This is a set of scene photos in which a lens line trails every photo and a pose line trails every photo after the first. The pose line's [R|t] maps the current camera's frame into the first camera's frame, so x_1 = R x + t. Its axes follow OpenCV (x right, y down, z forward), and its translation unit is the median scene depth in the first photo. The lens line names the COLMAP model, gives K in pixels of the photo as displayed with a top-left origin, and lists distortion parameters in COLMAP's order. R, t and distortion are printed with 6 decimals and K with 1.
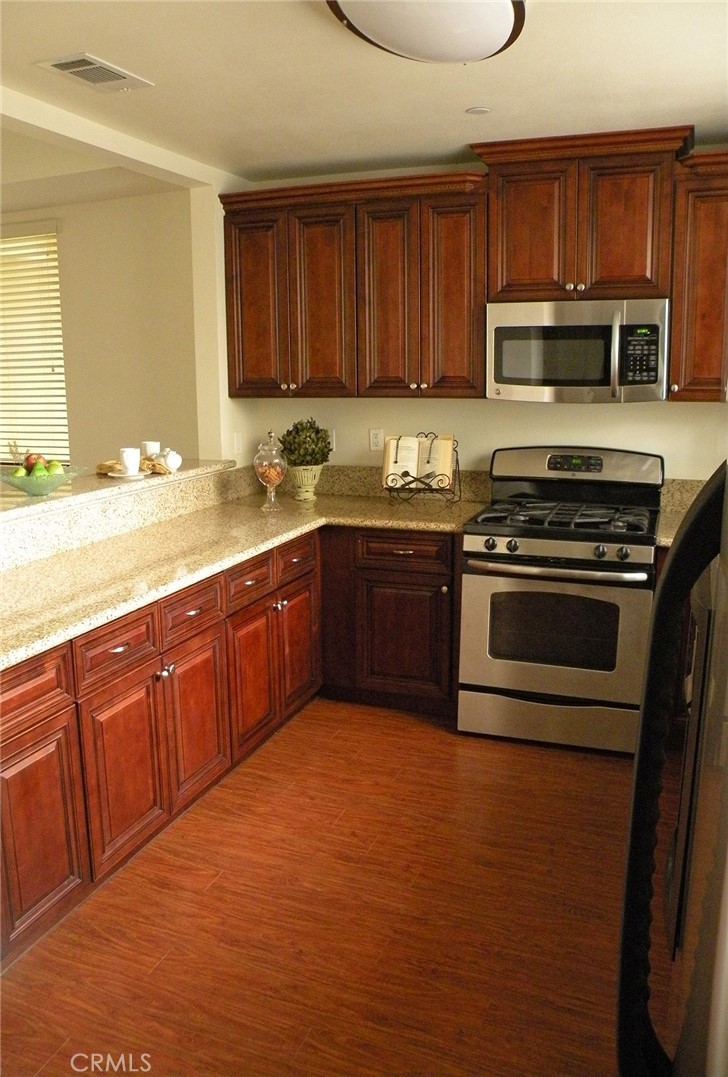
lens RADIAL K [[863.5, 0, 325.3], [0, 863.5, 531.1], [0, 0, 1]] dist [-0.136294, 0.057770]
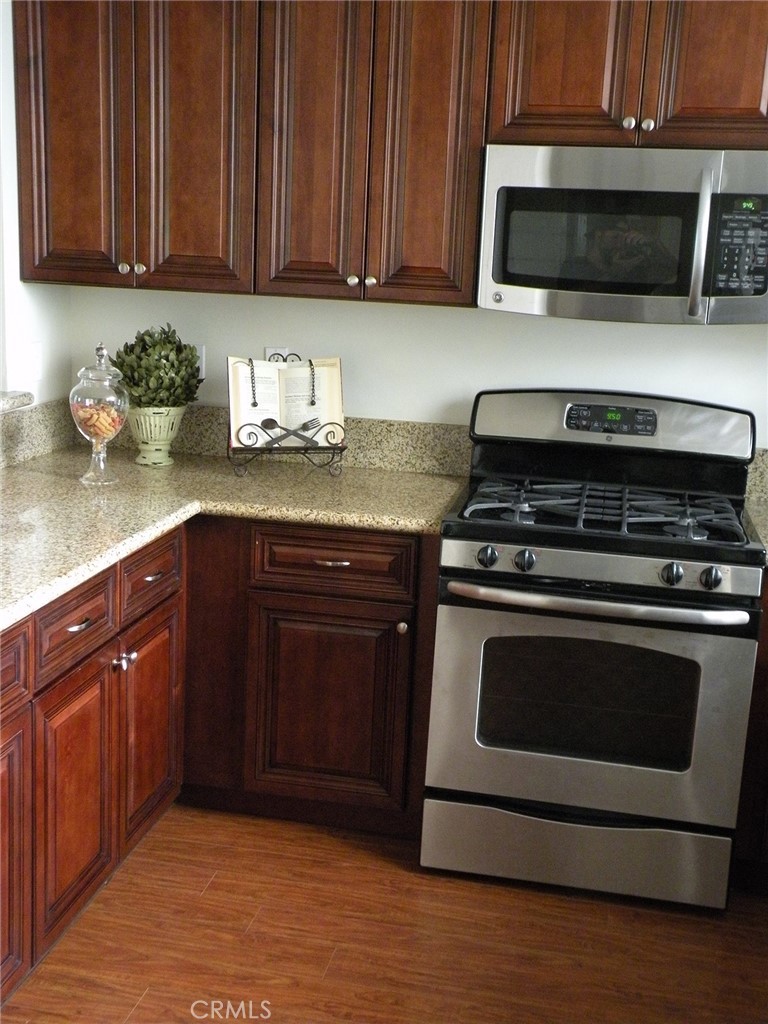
lens RADIAL K [[1260.2, 0, 378.9], [0, 1260.2, 504.2], [0, 0, 1]] dist [0.059550, 0.000000]
pose [[0.979731, 0.017801, 0.199525, -0.053269], [-0.021711, 0.999612, 0.017430, -0.032672], [-0.199138, -0.021409, 0.979738, 0.152199]]
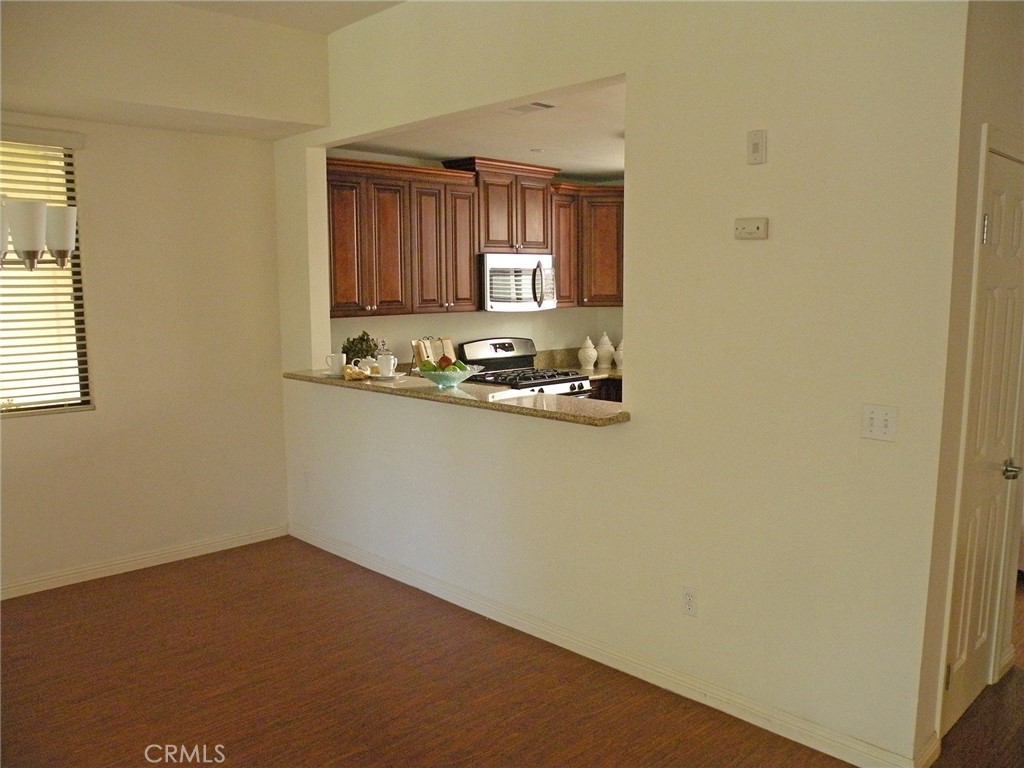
lens RADIAL K [[826.4, 0, 519.1], [0, 826.4, 380.7], [0, 0, 1]] dist [-0.147609, 0.116744]
pose [[0.376264, -0.098076, 0.921307, -1.286057], [0.180985, 0.983006, 0.030729, -0.061640], [-0.908664, 0.155180, 0.387620, 0.357408]]
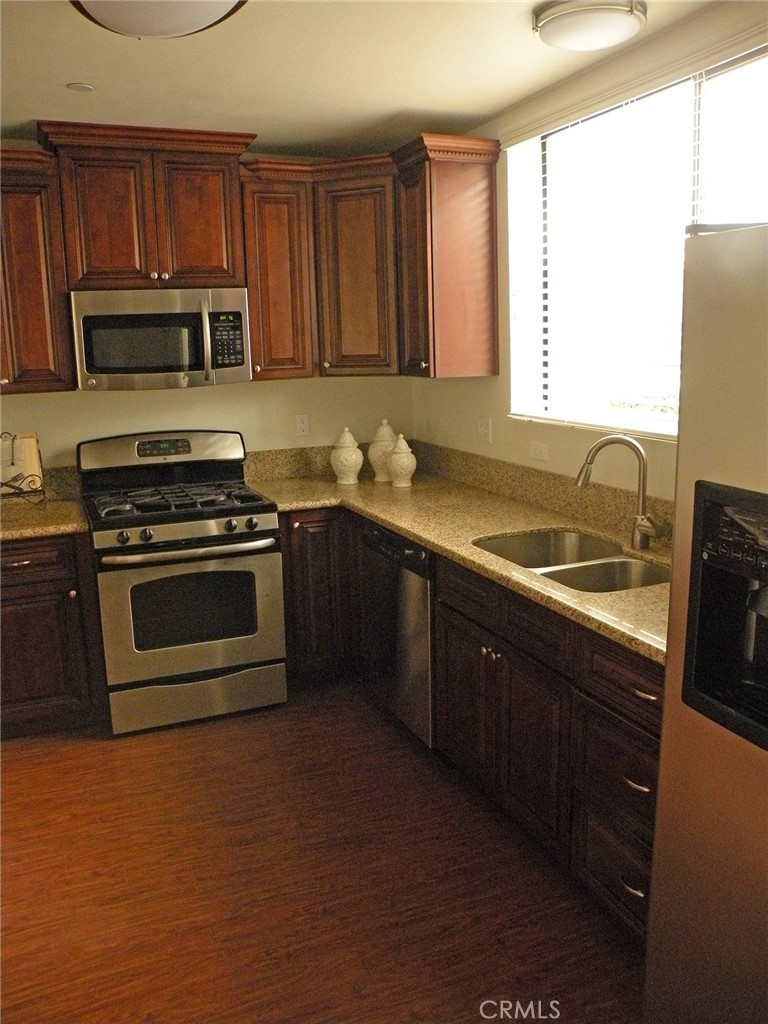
lens RADIAL K [[826.4, 0, 403.0], [0, 826.4, 501.1], [0, 0, 1]] dist [-0.147609, 0.116744]
pose [[0.691535, -0.142678, 0.708112, -0.225707], [0.152603, 0.987030, 0.049847, -0.021901], [-0.706039, 0.073589, 0.704339, 0.114387]]
